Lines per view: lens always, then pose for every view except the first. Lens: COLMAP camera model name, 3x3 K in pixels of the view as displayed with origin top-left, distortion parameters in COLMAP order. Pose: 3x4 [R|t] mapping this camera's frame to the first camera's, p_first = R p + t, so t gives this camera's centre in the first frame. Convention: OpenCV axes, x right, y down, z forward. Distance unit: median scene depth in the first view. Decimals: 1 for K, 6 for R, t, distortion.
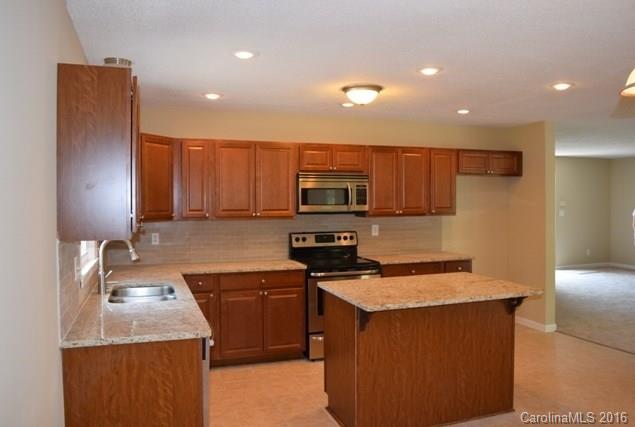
lens RADIAL K [[495.3, 0, 317.5], [0, 495.3, 214.9], [0, 0, 1]] dist [-0.073447, 0.001274]
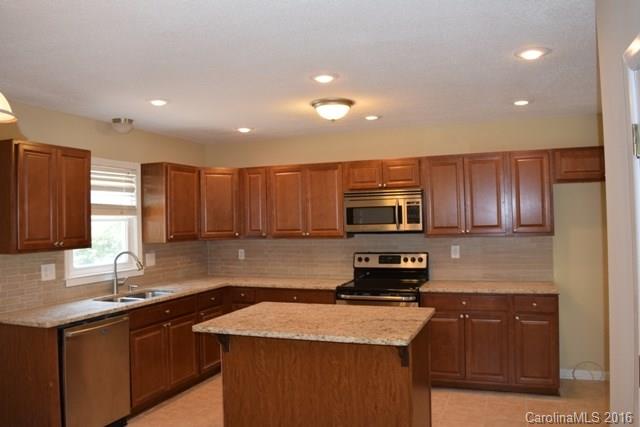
lens RADIAL K [[499.1, 0, 321.0], [0, 499.1, 203.3], [0, 0, 1]] dist [-0.068805, -0.002319]
pose [[0.763648, -0.032822, -0.644797, 0.553179], [0.000790, 0.998754, -0.049902, -0.012151], [0.645632, 0.037598, 0.762723, 0.203742]]
